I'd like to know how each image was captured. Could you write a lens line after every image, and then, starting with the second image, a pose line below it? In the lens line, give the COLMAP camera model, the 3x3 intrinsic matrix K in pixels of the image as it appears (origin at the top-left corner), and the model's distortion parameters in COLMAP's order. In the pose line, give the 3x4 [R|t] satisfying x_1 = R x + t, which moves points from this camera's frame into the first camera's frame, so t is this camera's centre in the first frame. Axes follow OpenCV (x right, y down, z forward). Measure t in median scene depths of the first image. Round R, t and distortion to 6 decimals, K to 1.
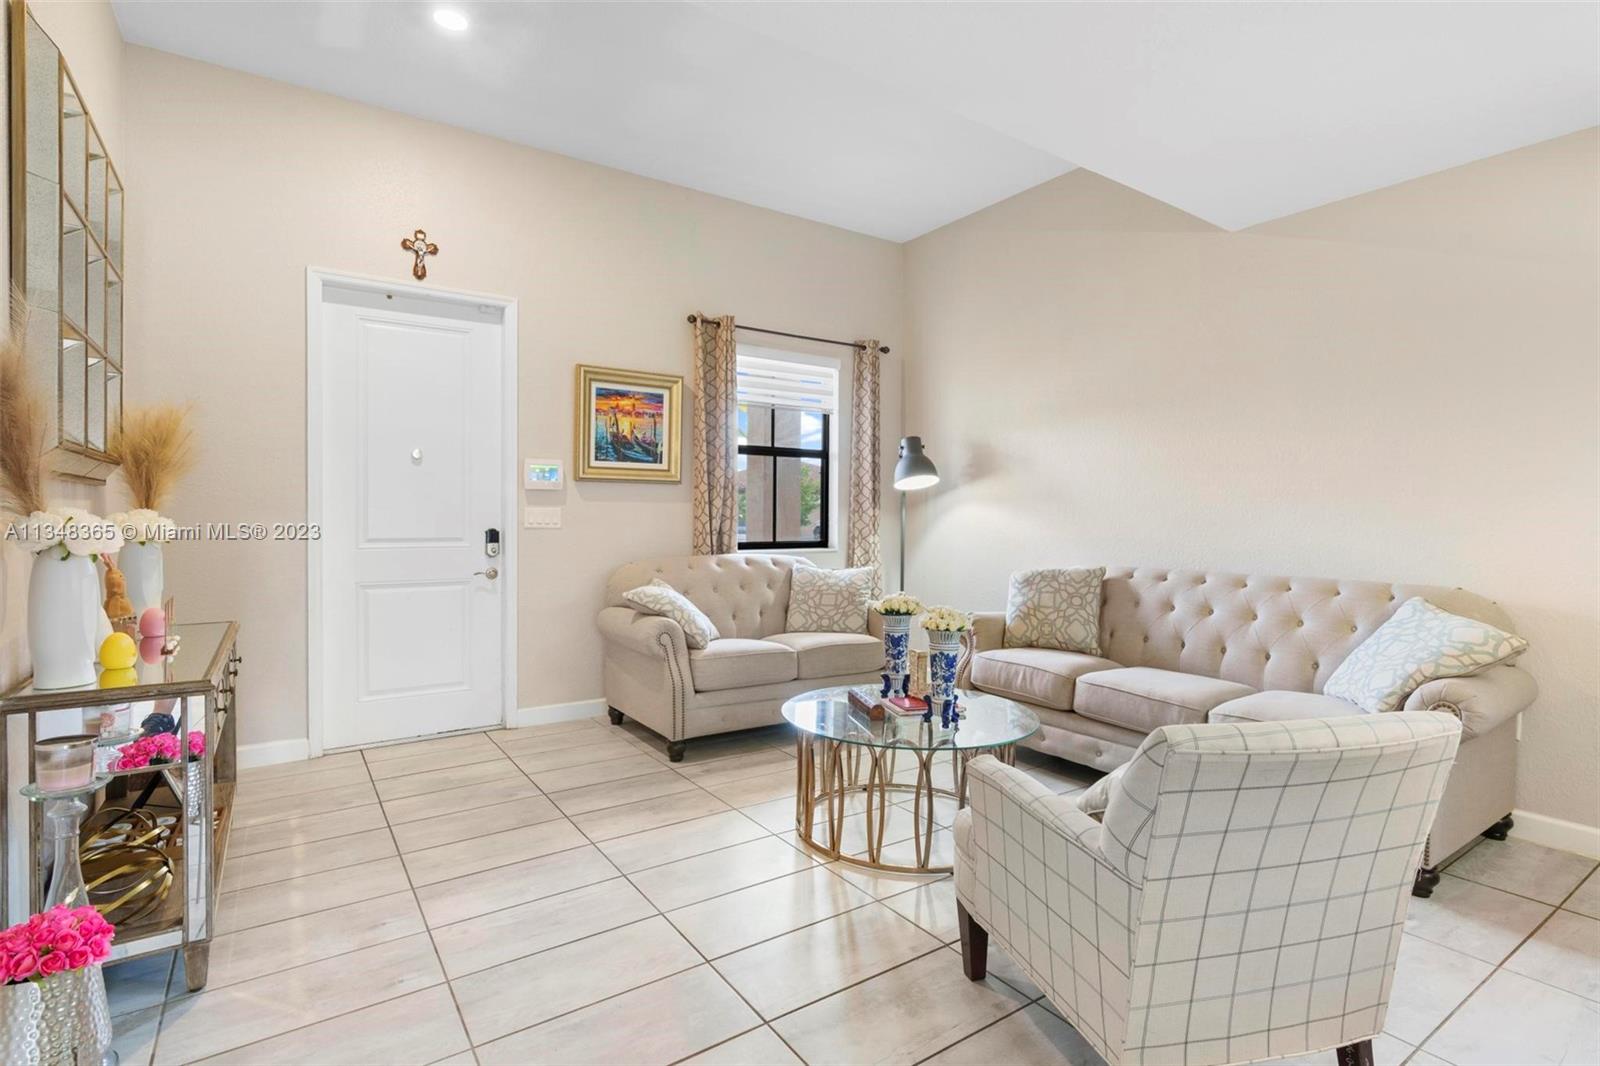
lens RADIAL K [[778.1, 0, 803.0], [0, 778.1, 533.3], [0, 0, 1]] dist [-0.003022, 0.000264]
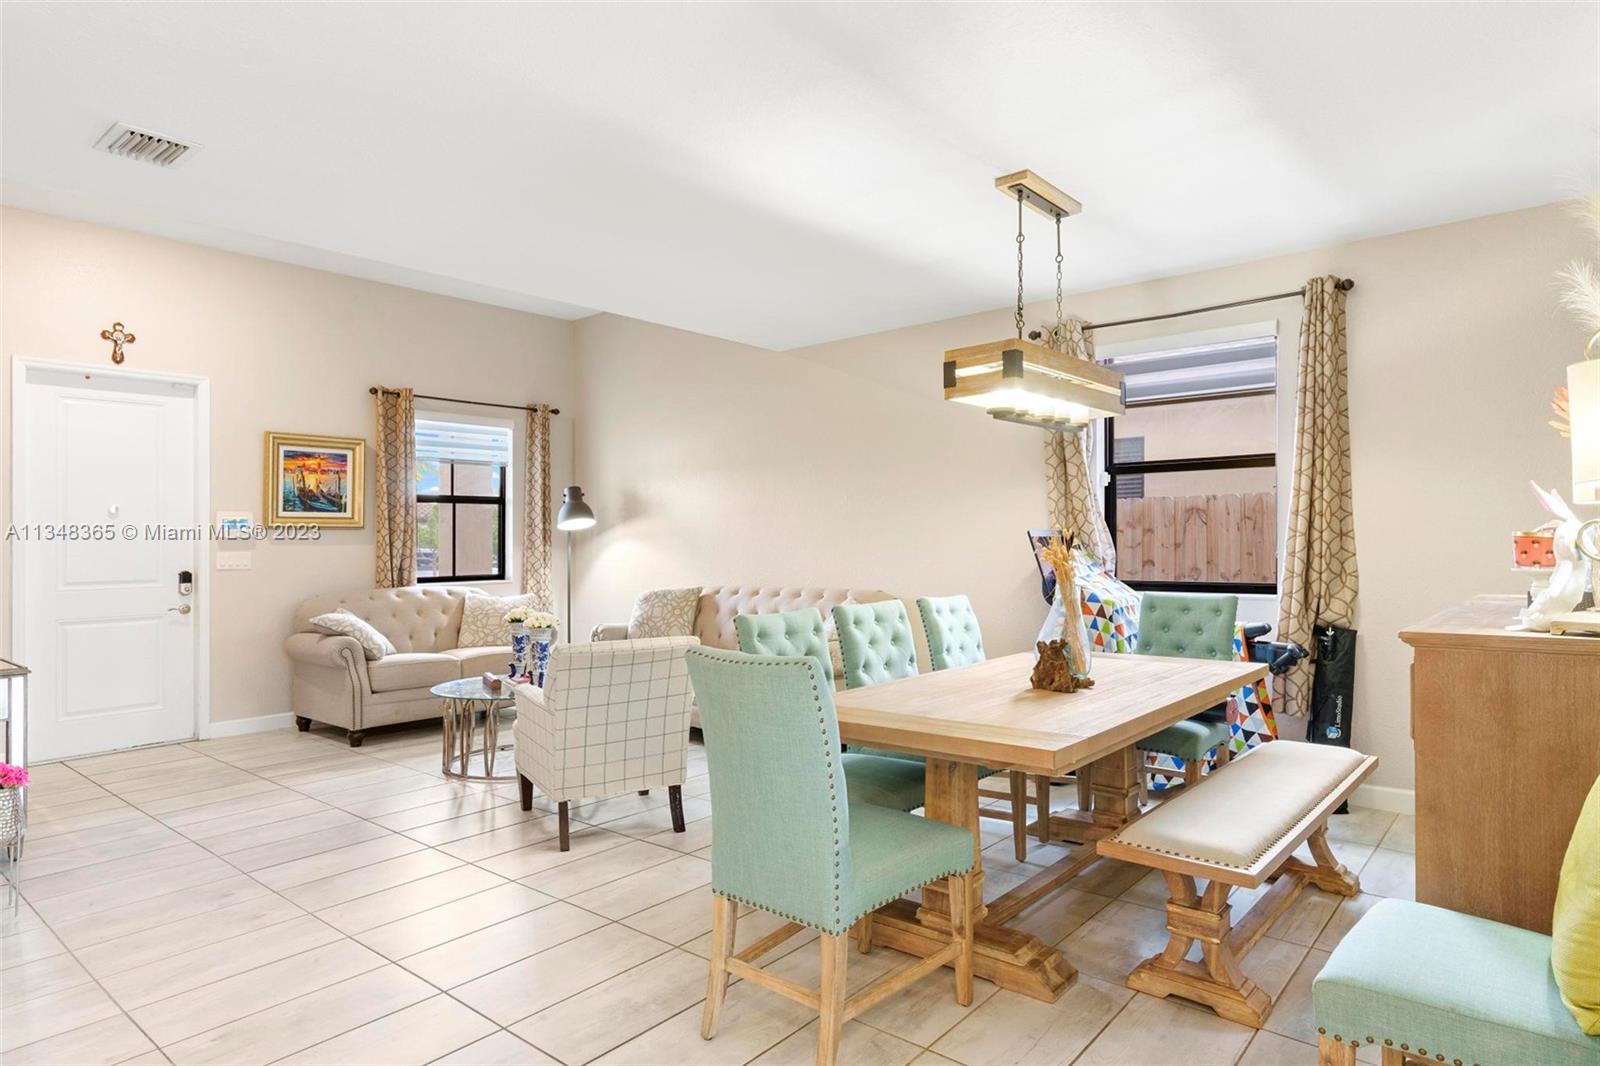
lens RADIAL K [[917.9, 0, 822.2], [0, 917.9, 525.0], [0, 0, 1]] dist [0.003390, 0.001206]
pose [[0.960458, -0.013259, 0.278110, 0.130610], [0.025253, 0.998897, -0.039587, 0.003575], [-0.277279, 0.045045, 0.959733, -0.564693]]
